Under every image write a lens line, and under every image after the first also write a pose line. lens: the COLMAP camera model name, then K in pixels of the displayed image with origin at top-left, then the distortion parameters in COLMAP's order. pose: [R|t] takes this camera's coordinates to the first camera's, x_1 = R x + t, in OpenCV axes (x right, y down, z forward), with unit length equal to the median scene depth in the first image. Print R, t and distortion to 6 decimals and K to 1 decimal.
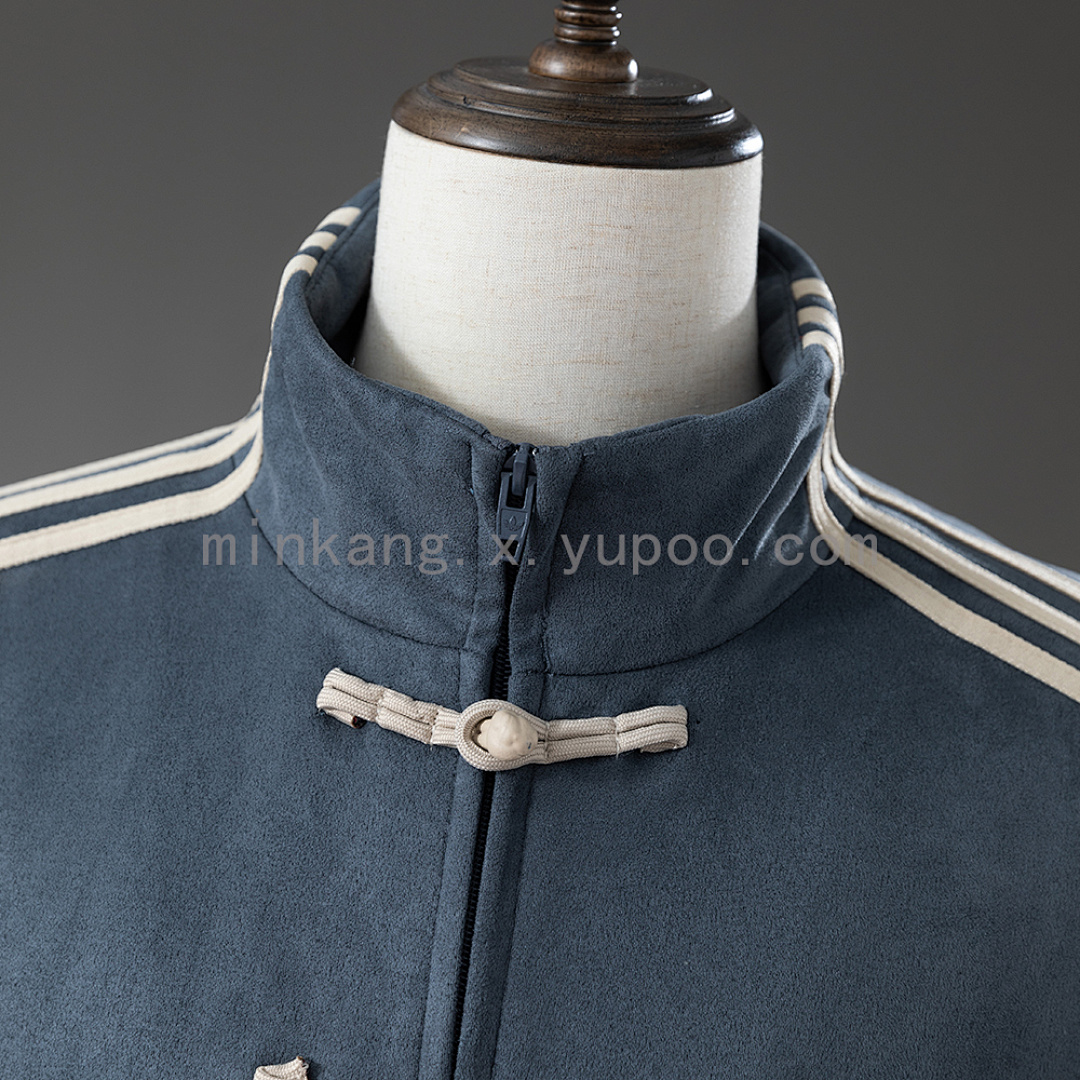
lens RADIAL K [[2191.8, 0, 540.0], [0, 2191.8, 540.0], [0, 0, 1]] dist [0.027371, 0.173080]
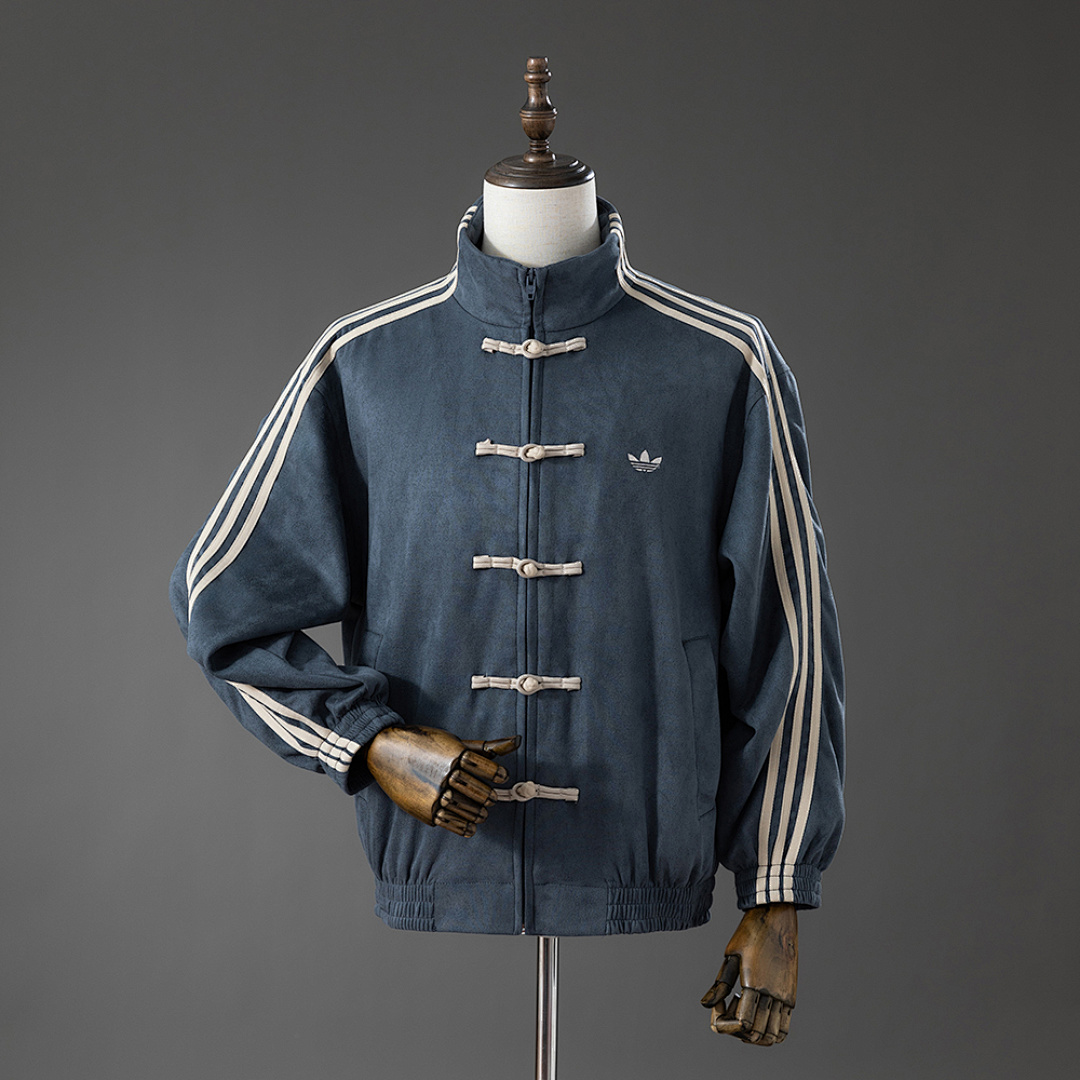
lens RADIAL K [[2662.6, 0, 540.0], [0, 2662.6, 540.0], [0, 0, 1]] dist [0.040844, 0.200061]
pose [[0.994357, -0.100997, -0.032447, 0.100675], [0.101321, 0.994817, 0.008507, 0.357397], [0.031420, -0.011747, 0.999437, -3.317766]]
